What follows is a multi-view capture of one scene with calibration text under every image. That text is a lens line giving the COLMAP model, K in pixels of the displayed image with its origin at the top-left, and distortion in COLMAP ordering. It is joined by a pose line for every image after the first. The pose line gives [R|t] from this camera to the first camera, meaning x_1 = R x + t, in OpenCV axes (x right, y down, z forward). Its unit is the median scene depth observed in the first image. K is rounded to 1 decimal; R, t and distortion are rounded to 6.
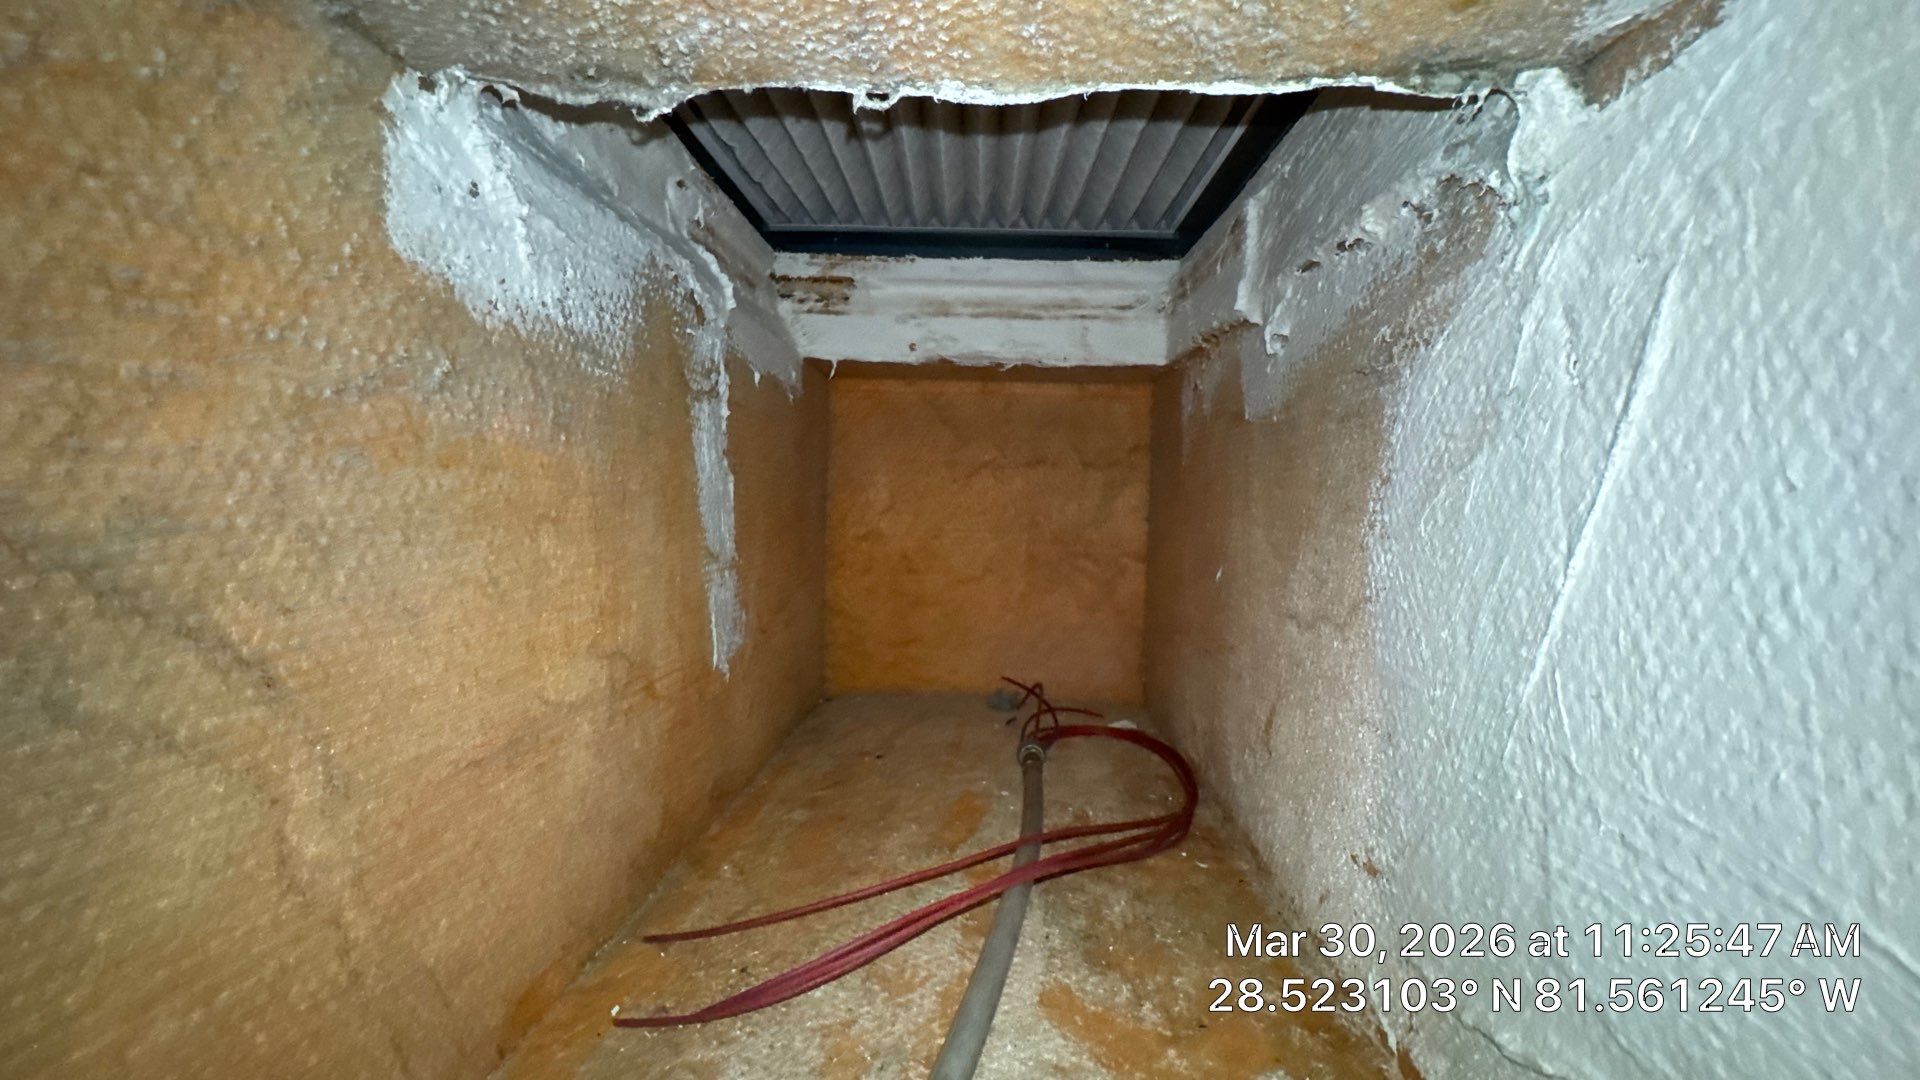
lens RADIAL K [[760.0, 0, 960.3], [0, 760.0, 544.8], [0, 0, 1]] dist [-0.001656, 0.000195]
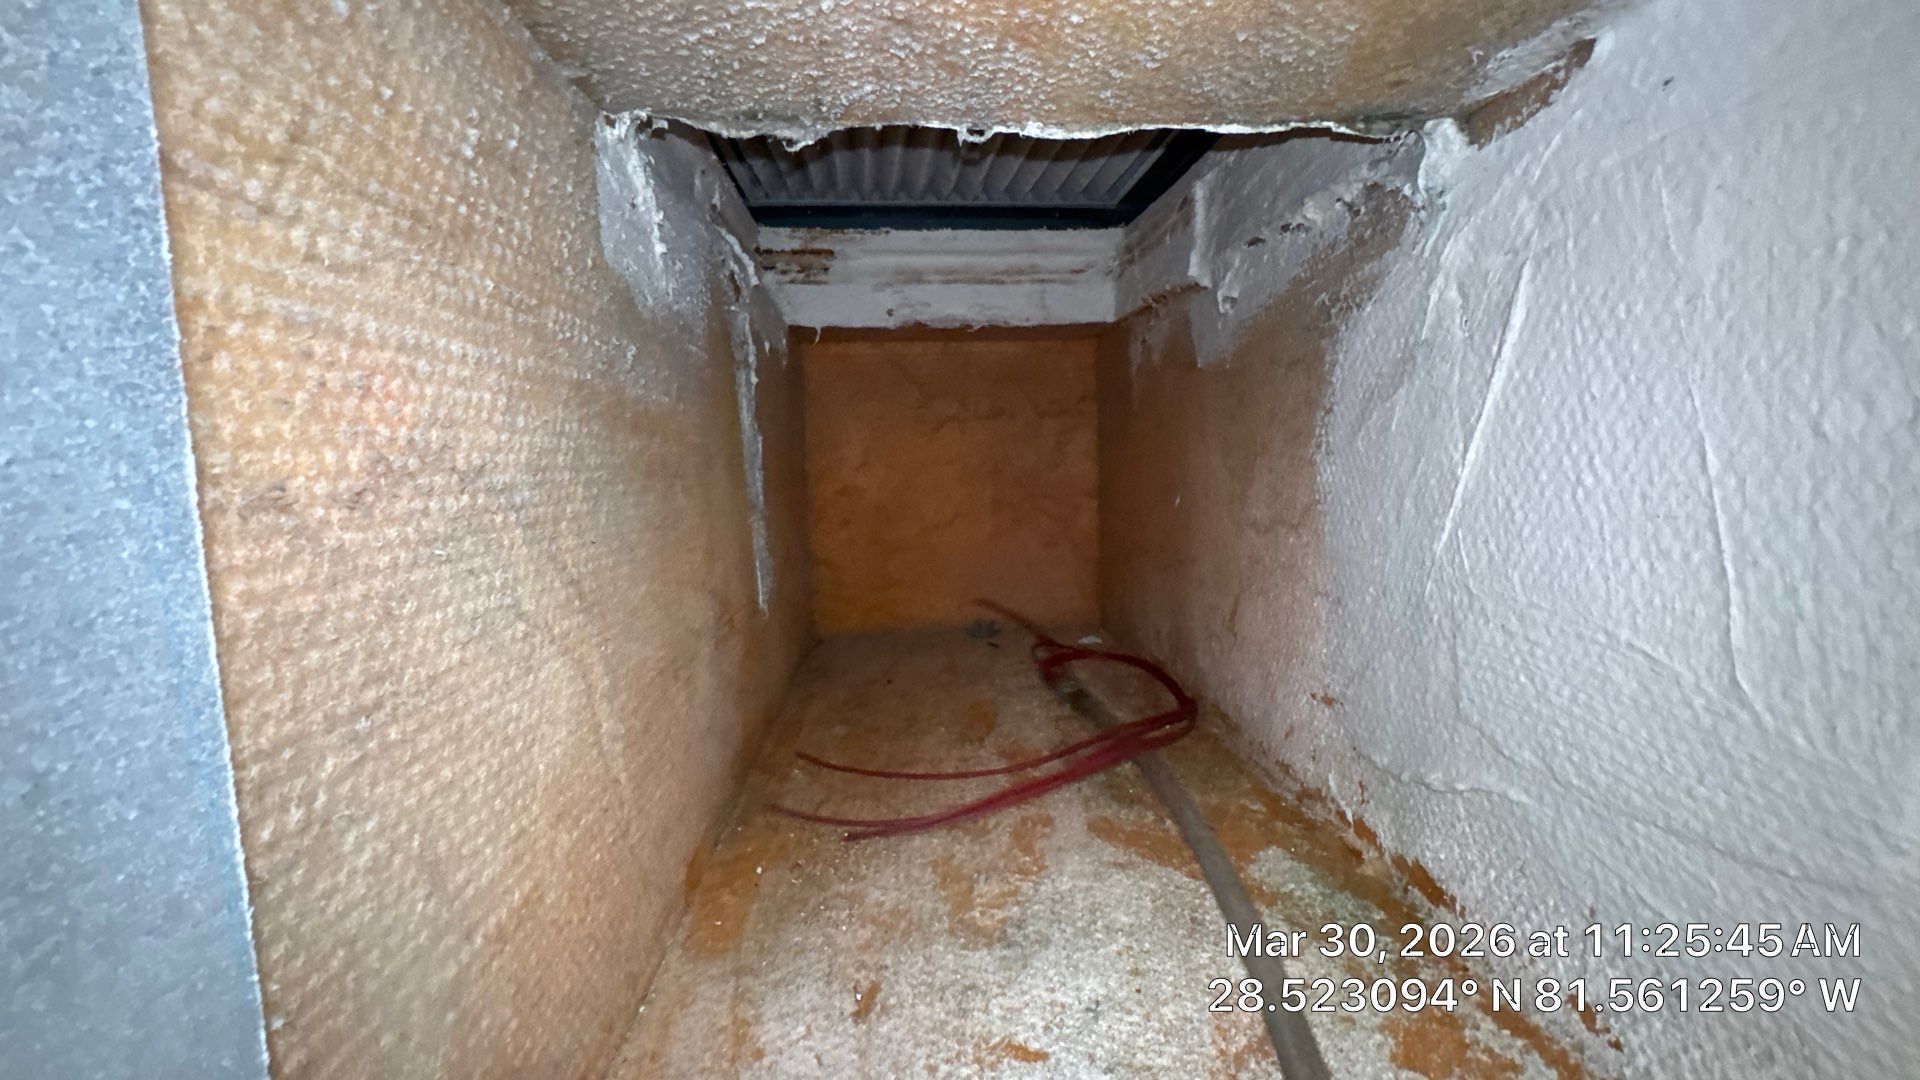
lens RADIAL K [[755.6, 0, 963.0], [0, 755.6, 542.7], [0, 0, 1]] dist [0.000756, 0.000209]
pose [[0.990710, -0.066358, 0.118701, -0.221261], [0.059872, 0.996554, 0.057407, 0.028116], [-0.122101, -0.049767, 0.991269, -0.220063]]
